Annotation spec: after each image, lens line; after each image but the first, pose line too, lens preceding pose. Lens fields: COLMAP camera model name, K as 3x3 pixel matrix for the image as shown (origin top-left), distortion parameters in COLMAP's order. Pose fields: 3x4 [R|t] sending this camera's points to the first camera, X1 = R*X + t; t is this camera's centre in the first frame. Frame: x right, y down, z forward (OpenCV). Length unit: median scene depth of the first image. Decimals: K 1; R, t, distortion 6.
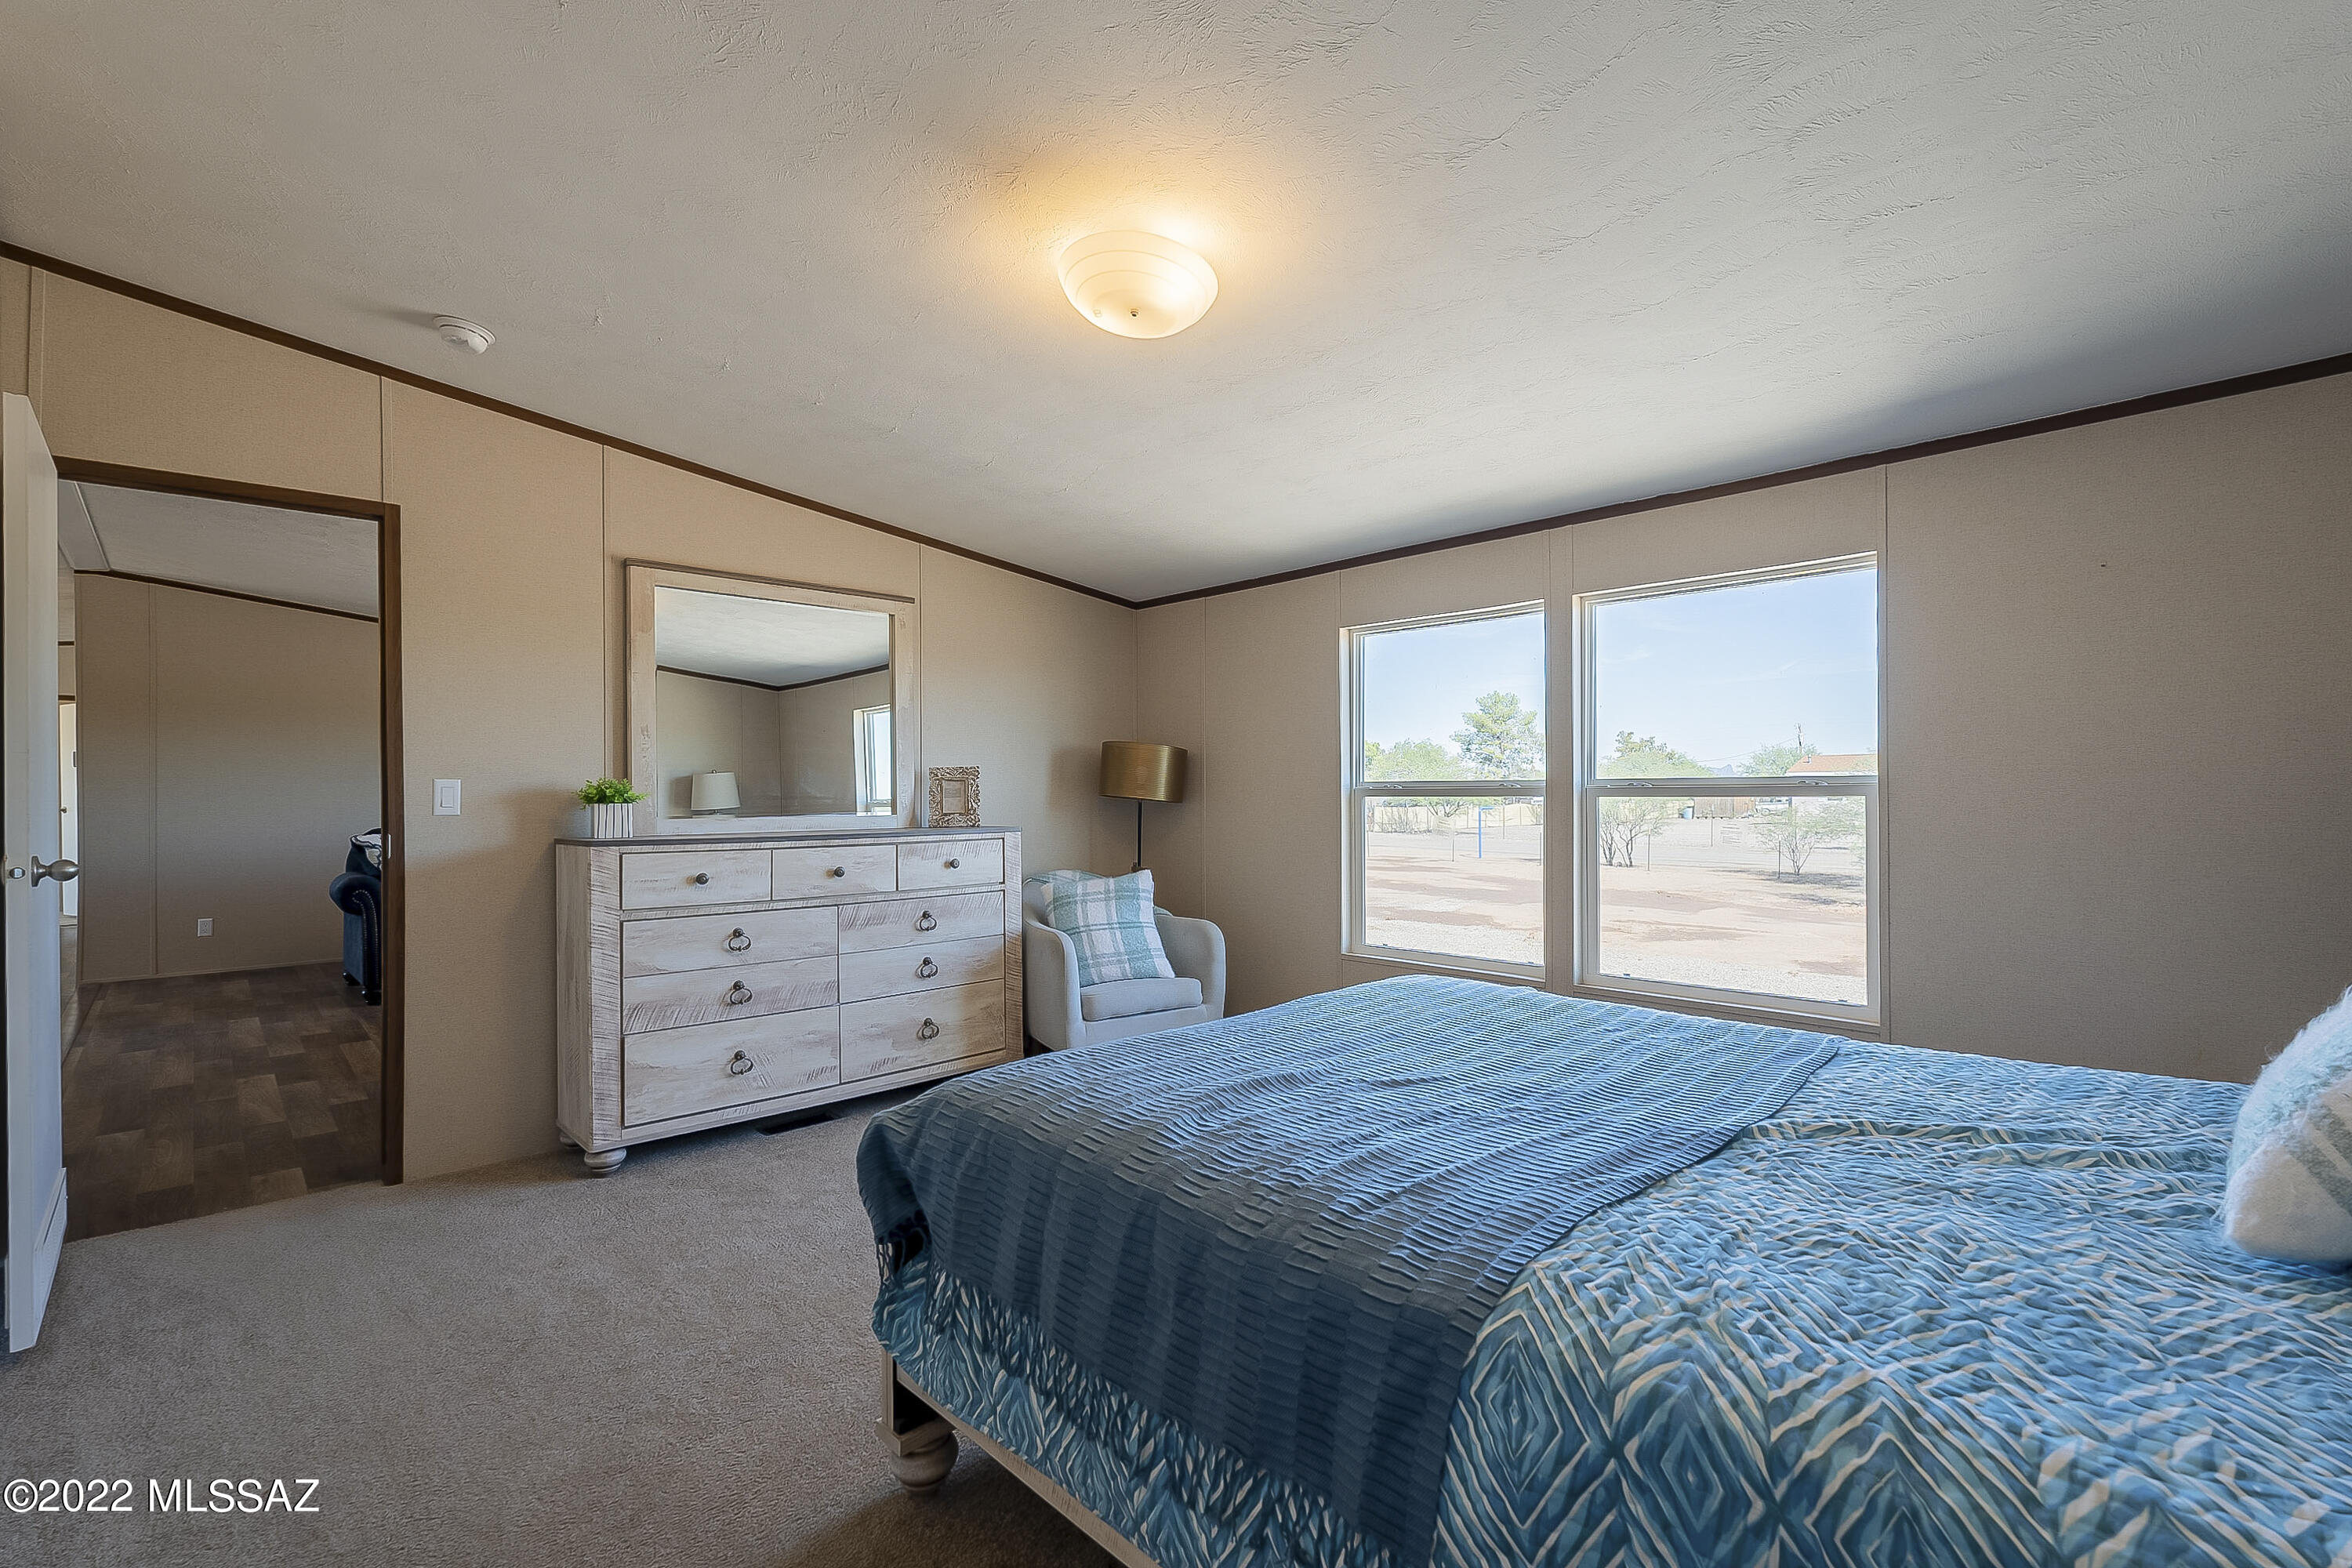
lens RADIAL K [[1033.8, 0, 1175.9], [0, 1033.8, 795.9], [0, 0, 1]] dist [-0.007372, 0.001715]
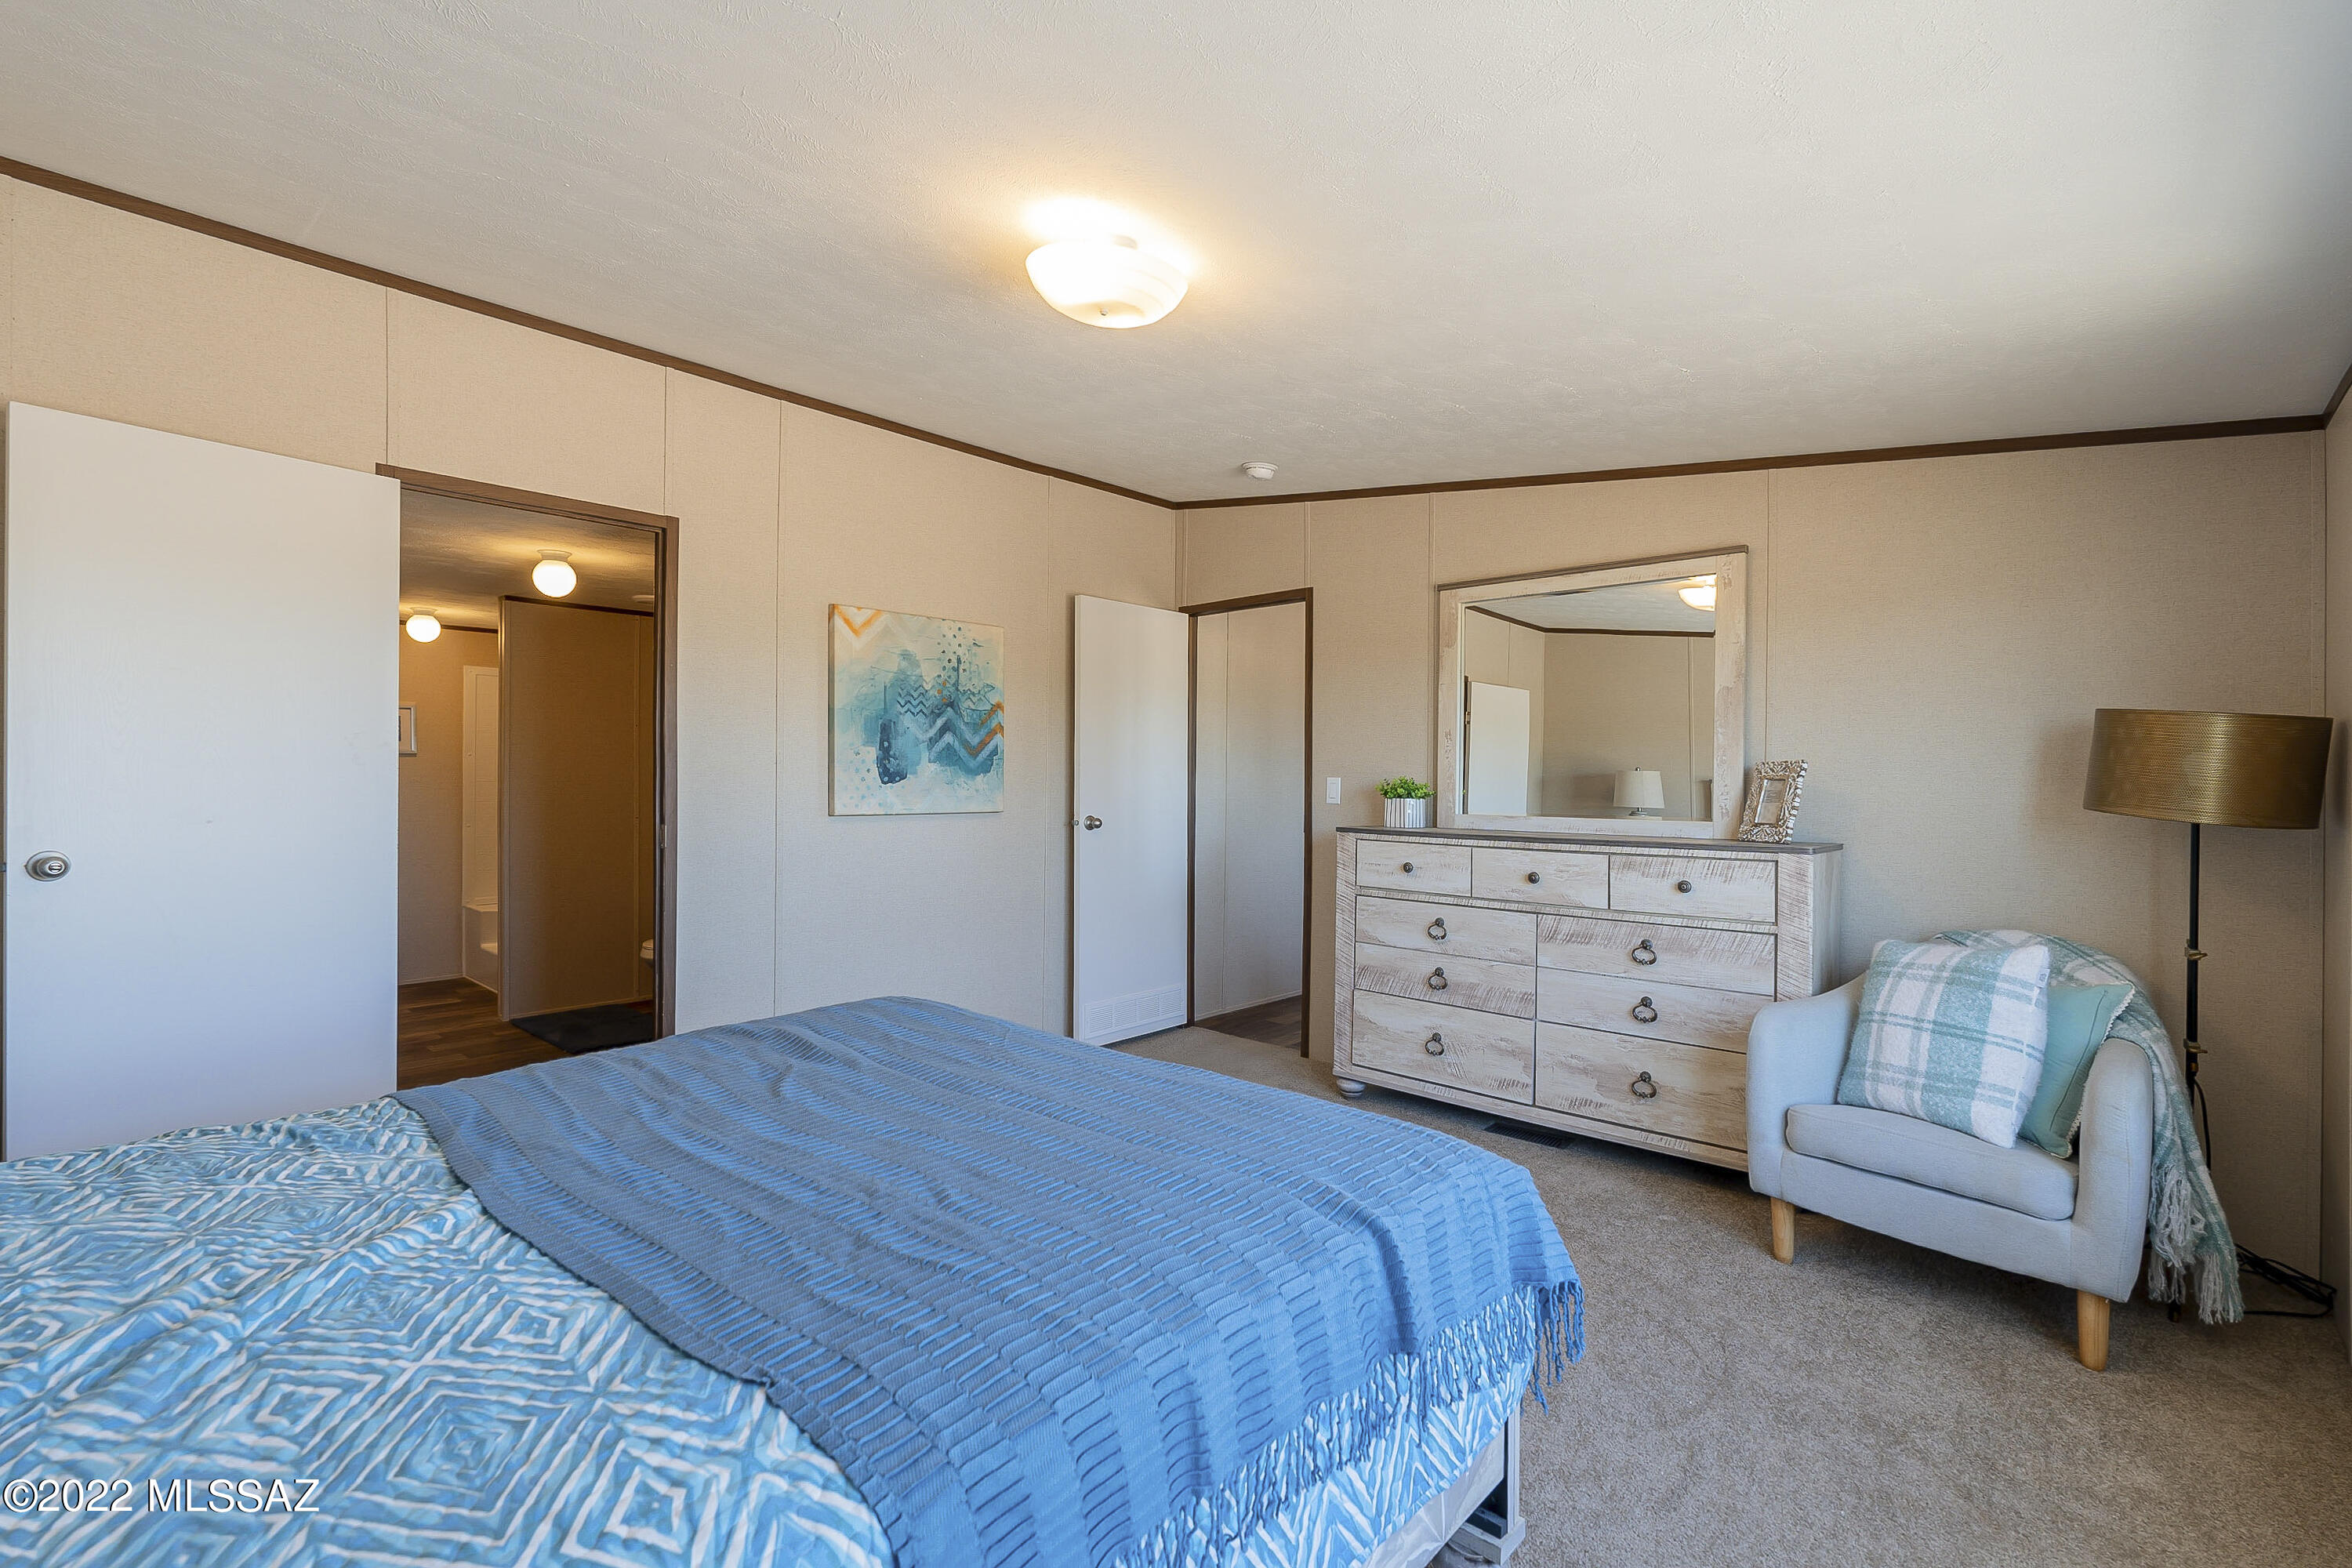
lens RADIAL K [[1033.8, 0, 1171.1], [0, 1033.8, 782.4], [0, 0, 1]] dist [-0.007372, 0.001715]
pose [[0.072746, 0.008084, -0.997318, 0.592478], [-0.012510, 0.999896, 0.007192, -0.015278], [0.997272, 0.011953, 0.072840, 0.619126]]
